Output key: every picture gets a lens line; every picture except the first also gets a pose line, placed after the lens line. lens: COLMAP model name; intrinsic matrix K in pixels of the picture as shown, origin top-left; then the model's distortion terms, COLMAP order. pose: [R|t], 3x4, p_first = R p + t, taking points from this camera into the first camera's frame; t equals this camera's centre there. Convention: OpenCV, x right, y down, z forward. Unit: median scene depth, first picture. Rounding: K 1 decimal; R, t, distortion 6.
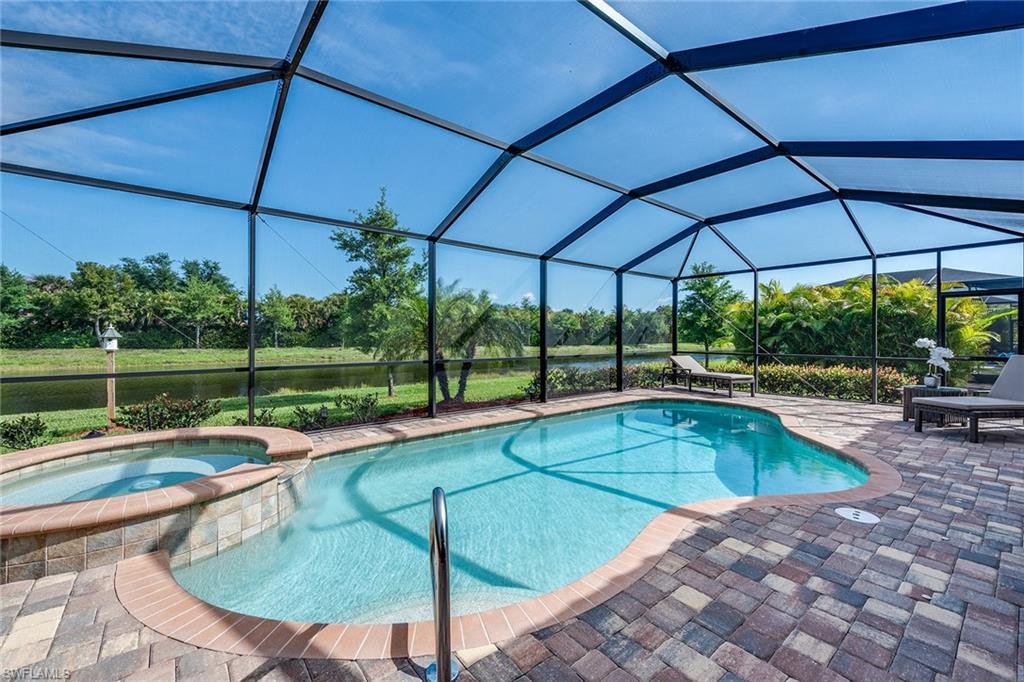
lens RADIAL K [[422.6, 0, 518.4], [0, 422.6, 341.3], [0, 0, 1]] dist [0.006038, -0.001593]
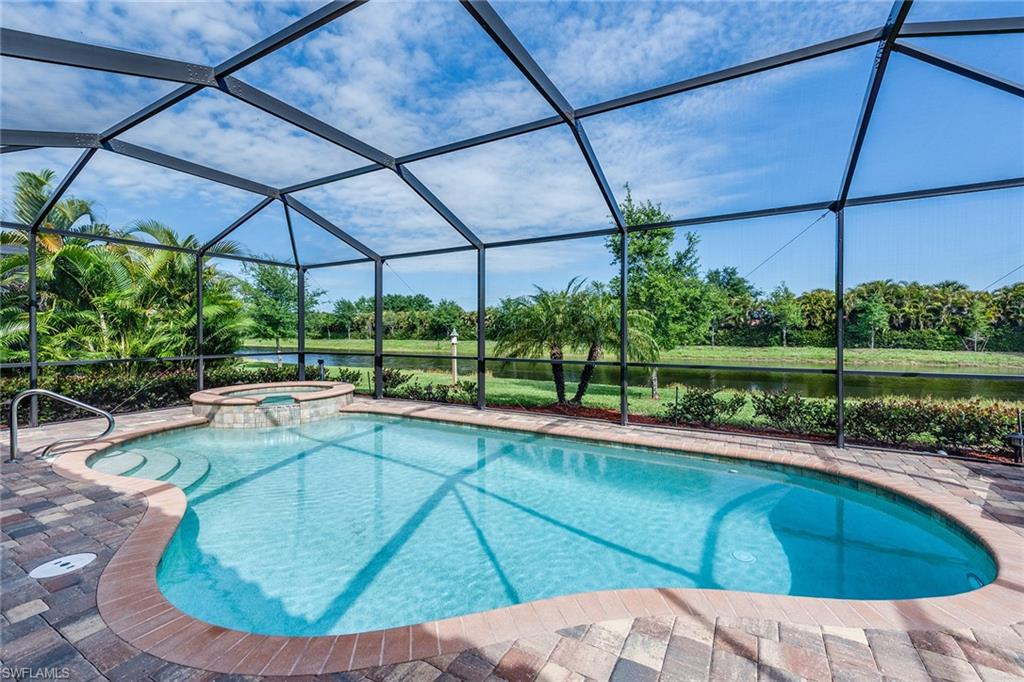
lens RADIAL K [[422.6, 0, 520.2], [0, 422.6, 336.0], [0, 0, 1]] dist [0.006038, -0.001593]
pose [[0.358966, 0.001615, -0.933349, 0.144383], [-0.010700, 0.999940, -0.002385, -0.001402], [0.933289, 0.010843, 0.358962, 0.118554]]
